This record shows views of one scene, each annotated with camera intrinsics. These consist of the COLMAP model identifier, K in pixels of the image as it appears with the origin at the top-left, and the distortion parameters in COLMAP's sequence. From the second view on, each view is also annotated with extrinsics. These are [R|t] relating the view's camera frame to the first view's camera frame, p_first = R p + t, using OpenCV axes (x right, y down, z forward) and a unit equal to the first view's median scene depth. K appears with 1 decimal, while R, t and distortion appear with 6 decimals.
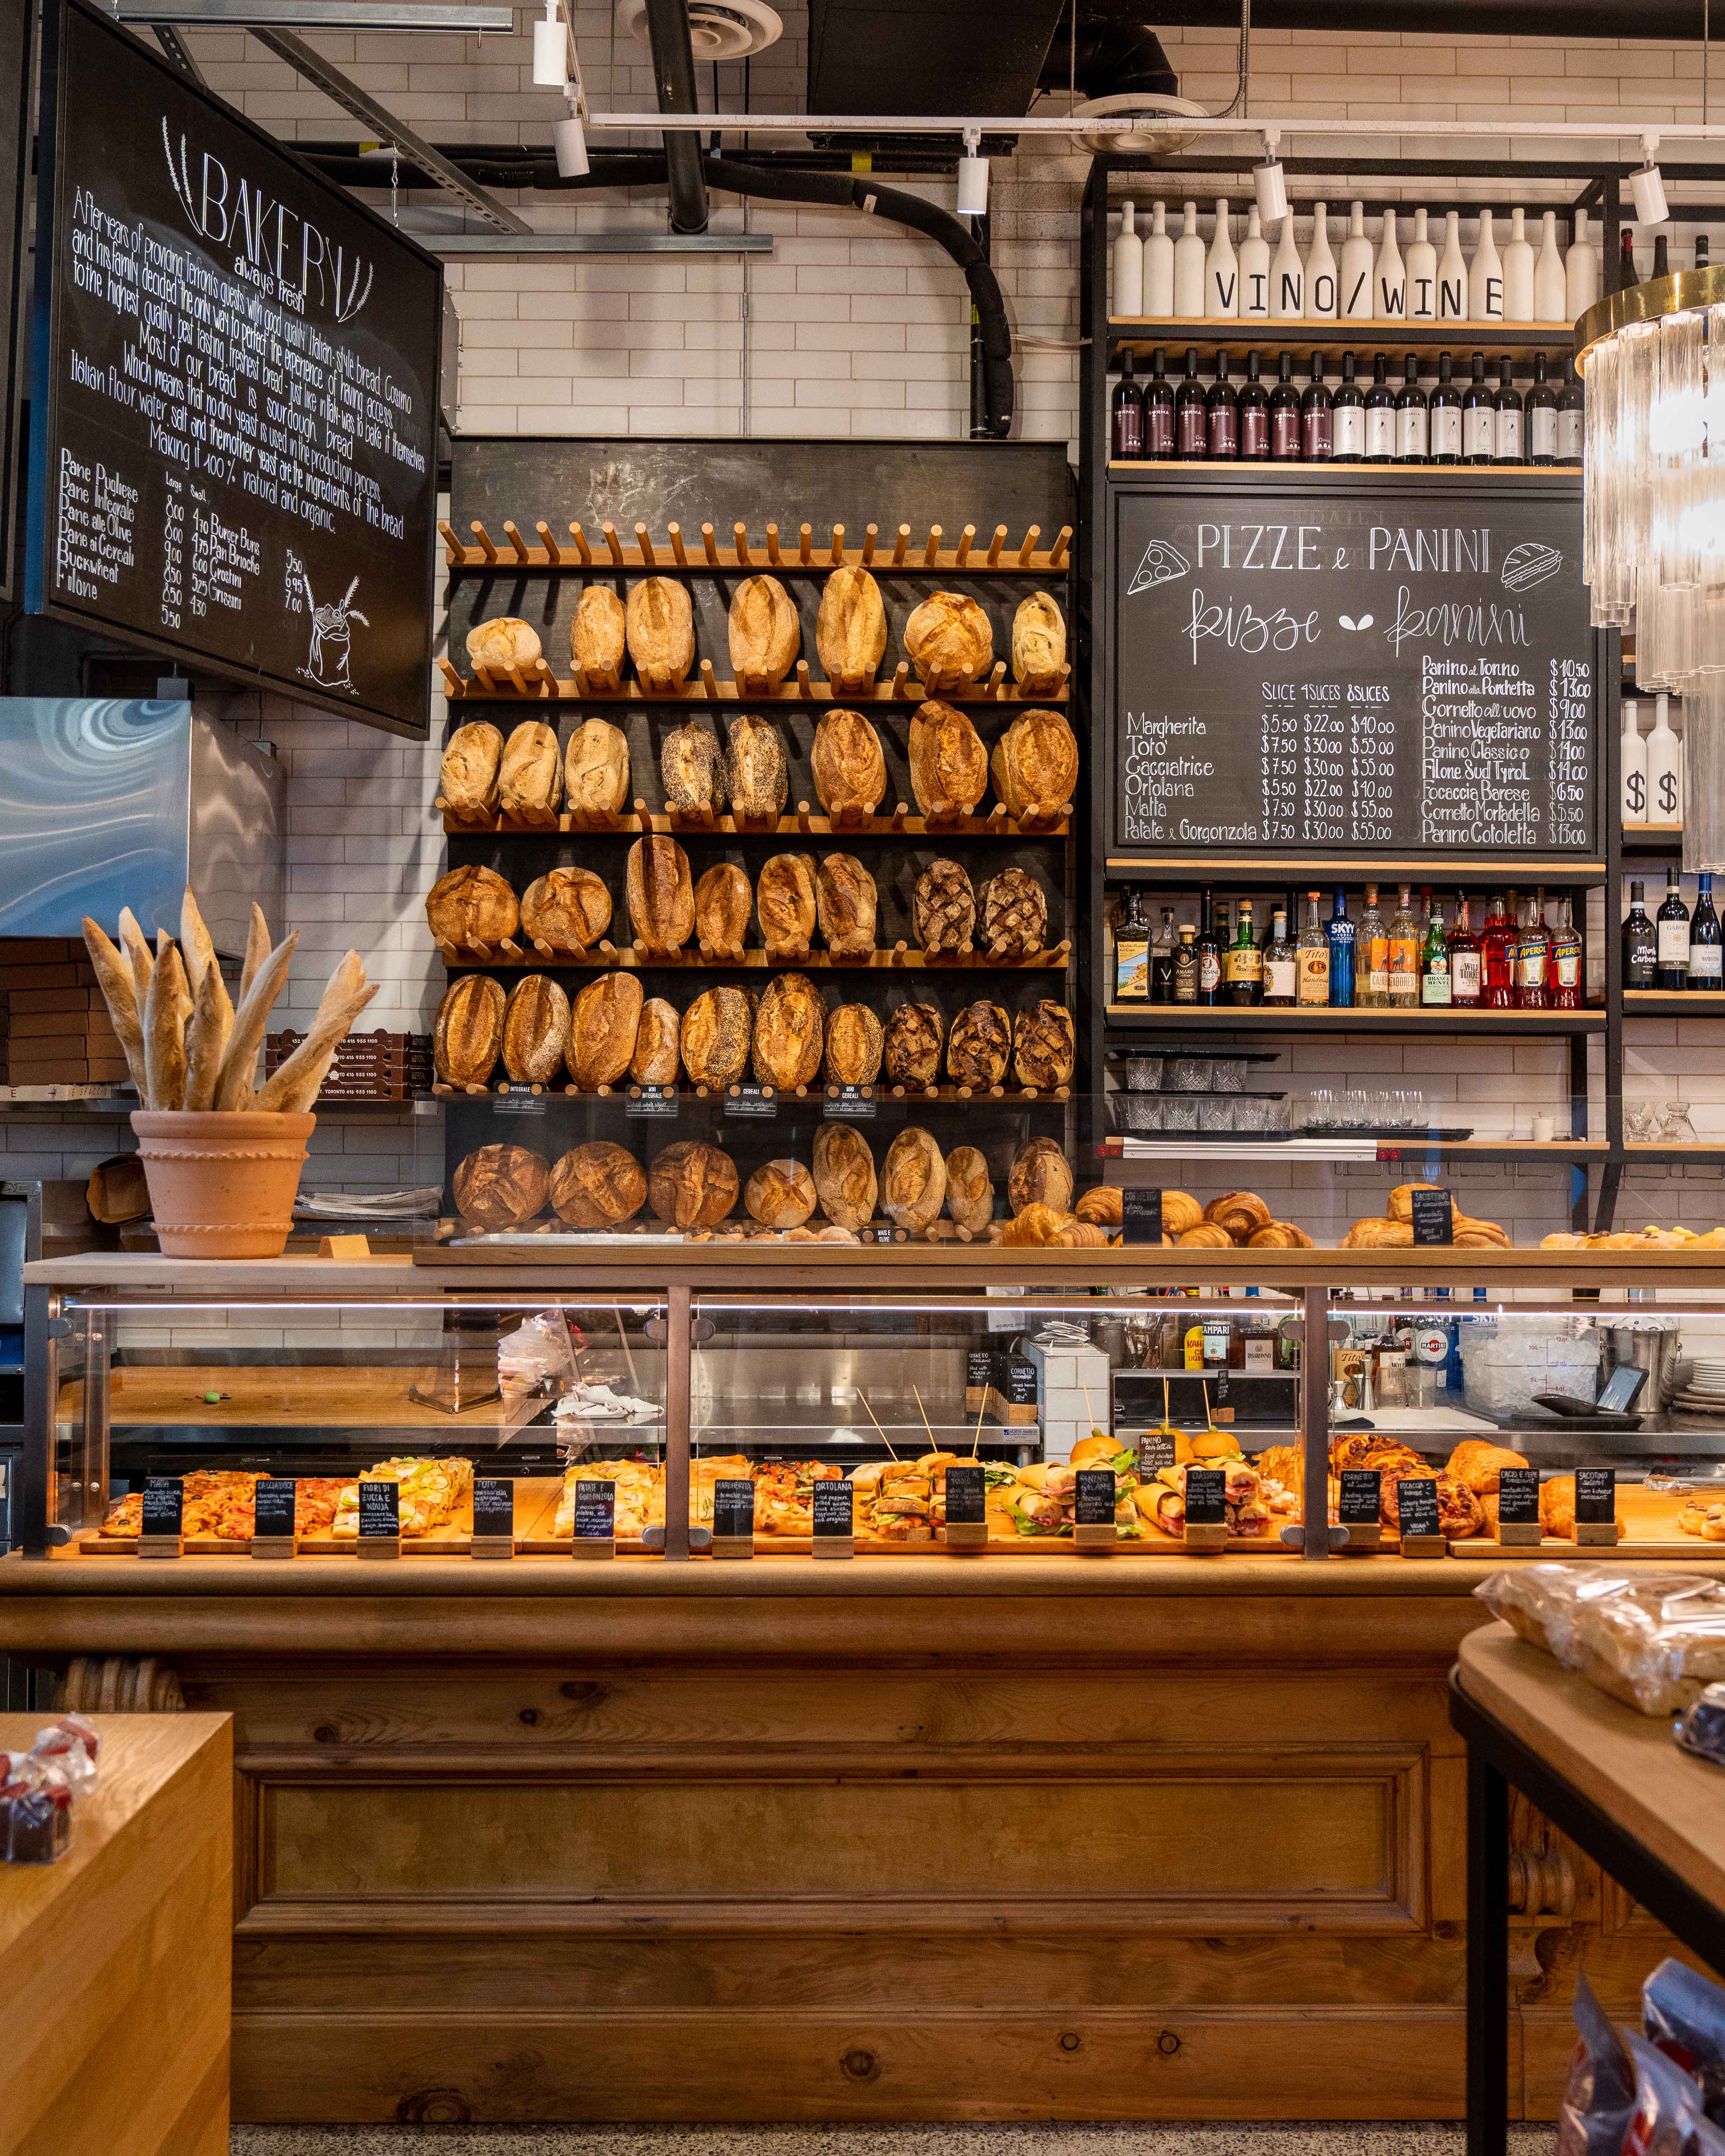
lens RADIAL K [[2528.1, 0, 862.5], [0, 2528.1, 1078.0], [0, 0, 1]] dist [-0.000323, -0.004691]
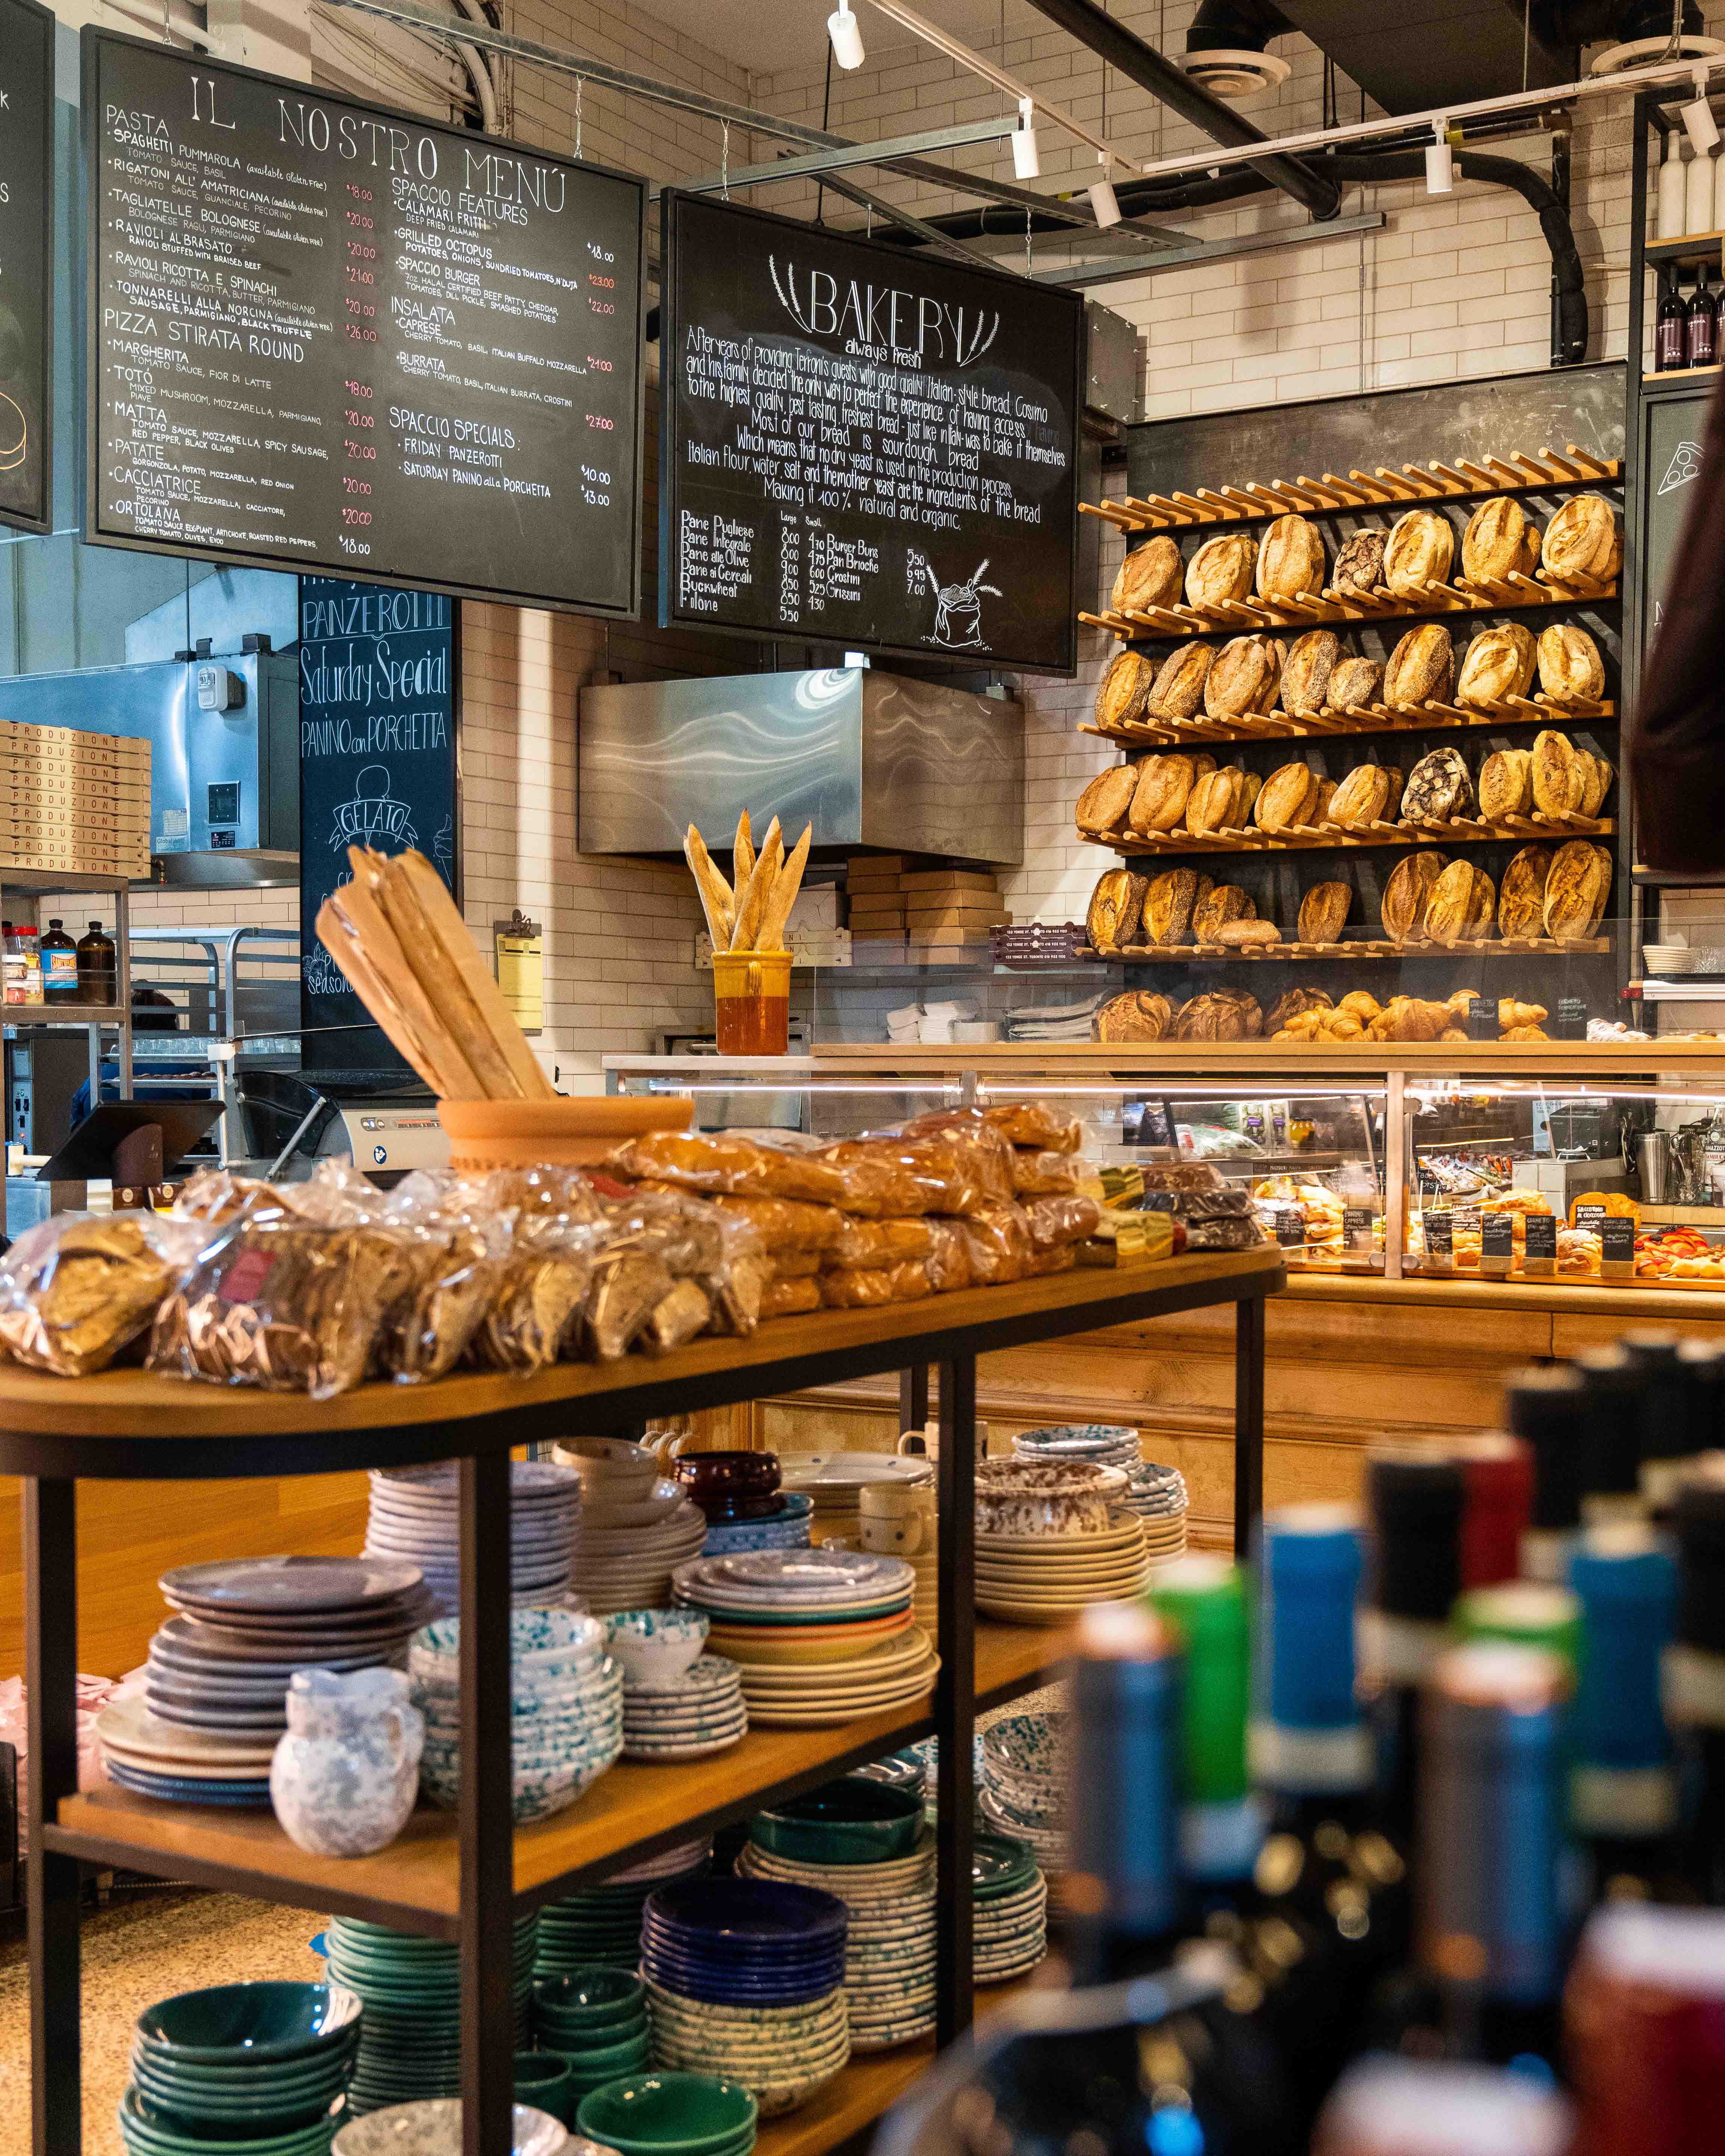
lens RADIAL K [[2655.2, 0, 863.2], [0, 2655.2, 1243.6], [0, 0, 1]] dist [-0.013465, 0.005868]
pose [[0.847159, 0.033790, -0.530264, 0.499990], [0.015919, 0.995914, 0.088895, 0.033098], [0.531101, -0.083749, 0.843159, -0.232282]]
